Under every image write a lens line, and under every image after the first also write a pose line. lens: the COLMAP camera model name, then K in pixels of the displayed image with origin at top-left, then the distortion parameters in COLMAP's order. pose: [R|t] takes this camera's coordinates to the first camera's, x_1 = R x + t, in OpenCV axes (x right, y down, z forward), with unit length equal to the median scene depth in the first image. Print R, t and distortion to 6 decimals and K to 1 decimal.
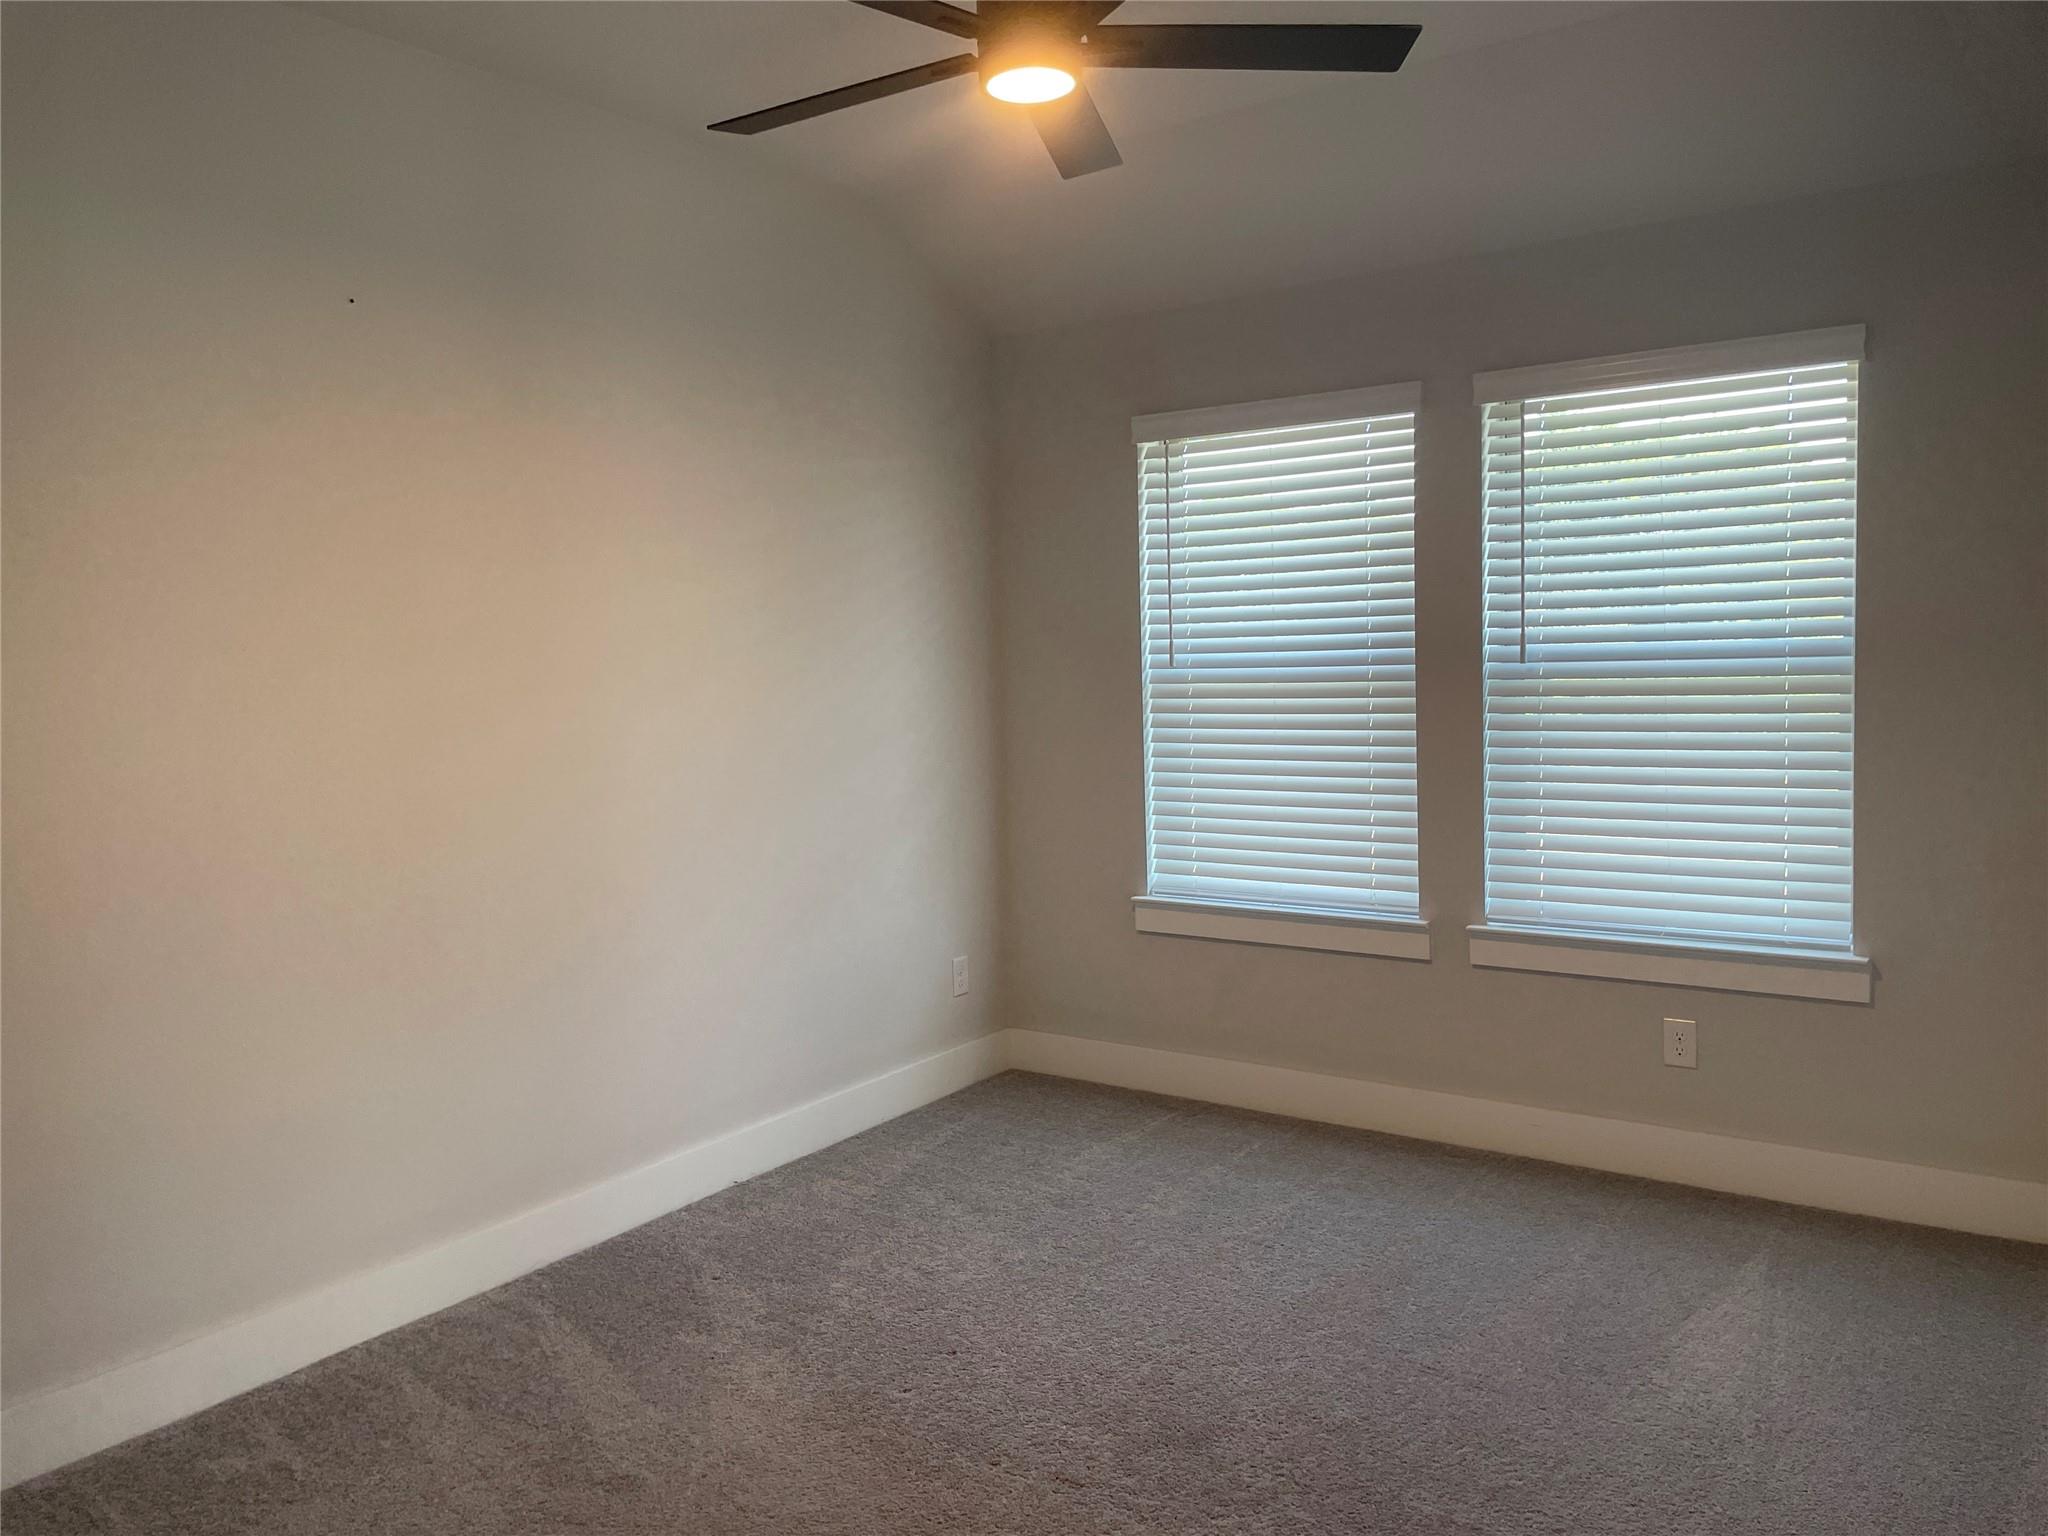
lens RADIAL K [[1423.4, 0, 1023.6], [0, 1423.4, 757.2], [0, 0, 1]] dist [-0.013420, -0.002715]
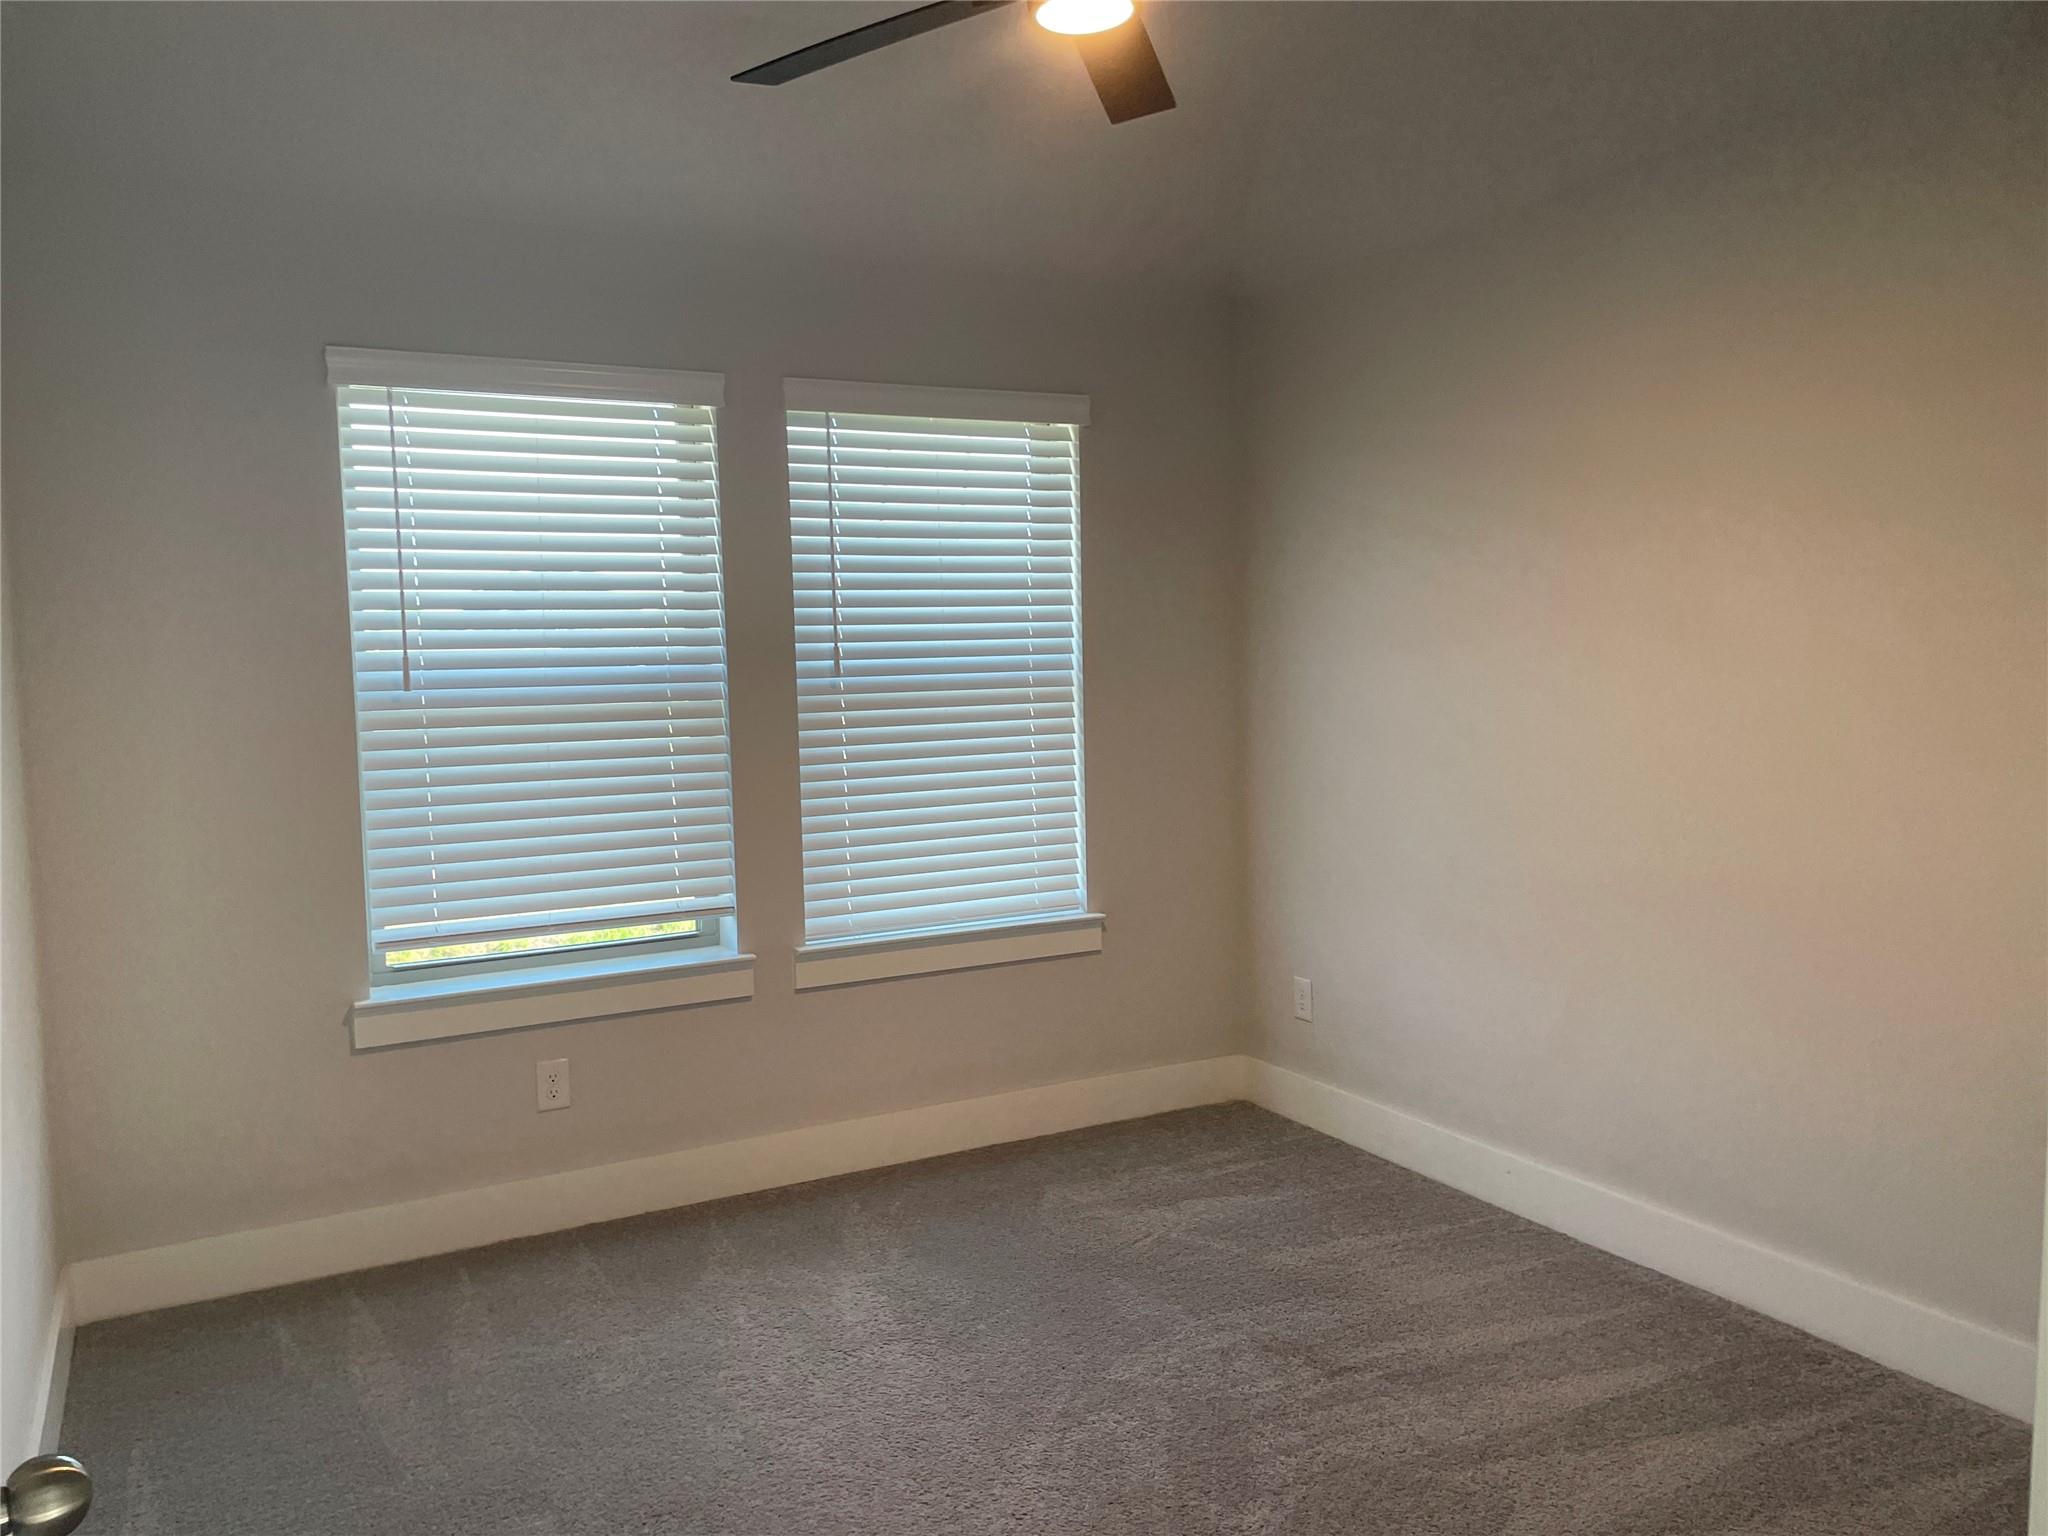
lens RADIAL K [[1558.8, 0, 1022.8], [0, 1558.8, 784.4], [0, 0, 1]] dist [0.033883, -0.011831]
pose [[0.464883, -0.060654, 0.883292, -0.531508], [0.076527, 0.996670, 0.028163, -0.011525], [-0.882059, 0.054504, 0.467976, 0.356152]]
